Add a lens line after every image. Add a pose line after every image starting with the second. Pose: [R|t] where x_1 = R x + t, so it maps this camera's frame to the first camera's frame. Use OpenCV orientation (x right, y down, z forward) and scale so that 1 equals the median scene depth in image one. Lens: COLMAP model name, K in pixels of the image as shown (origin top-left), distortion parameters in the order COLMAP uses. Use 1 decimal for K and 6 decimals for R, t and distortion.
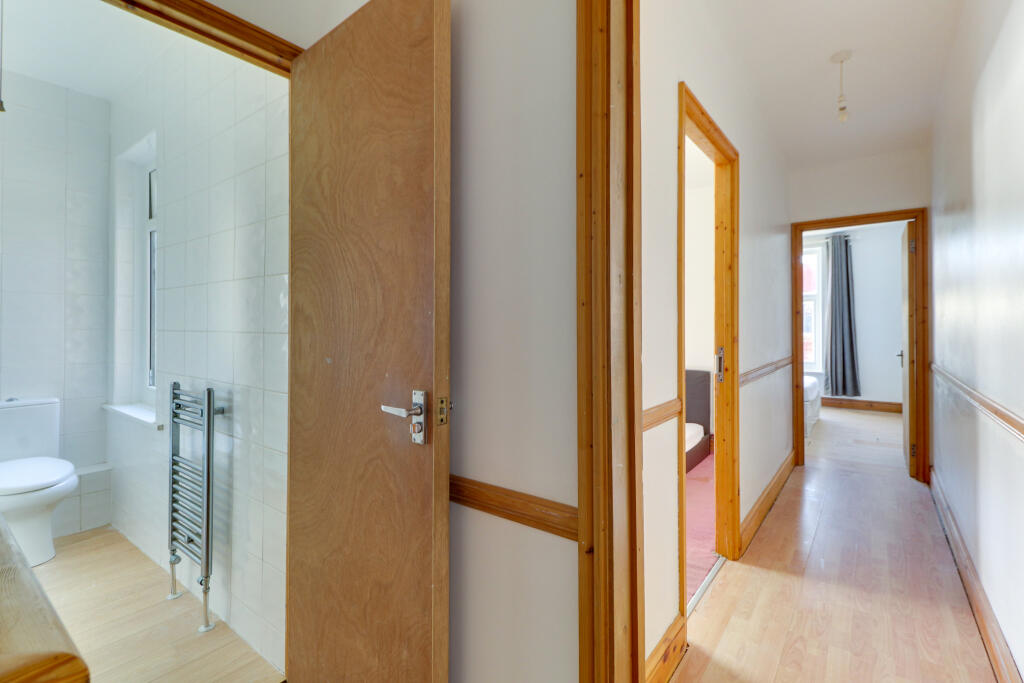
lens RADIAL K [[475.7, 0, 516.3], [0, 475.7, 330.2], [0, 0, 1]] dist [0.021616, -0.015867]
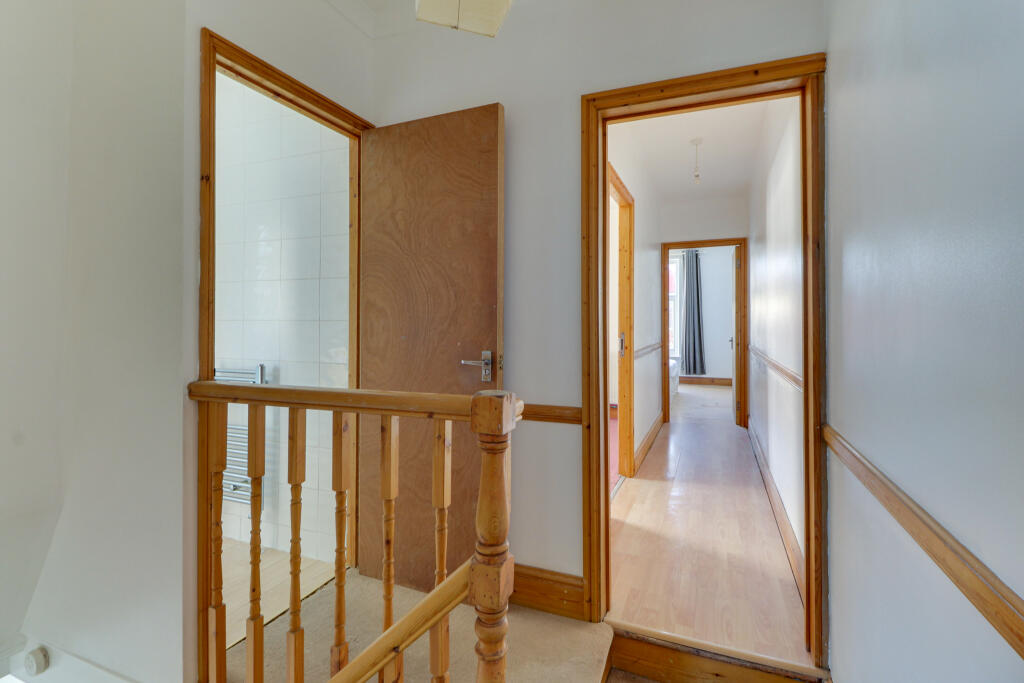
lens RADIAL K [[475.7, 0, 516.3], [0, 475.7, 330.2], [0, 0, 1]] dist [0.021616, -0.015867]
pose [[0.969998, -0.002013, 0.243104, -0.237346], [-0.000294, 0.999955, 0.009454, 0.014929], [-0.243112, -0.009242, 0.969954, -0.326246]]
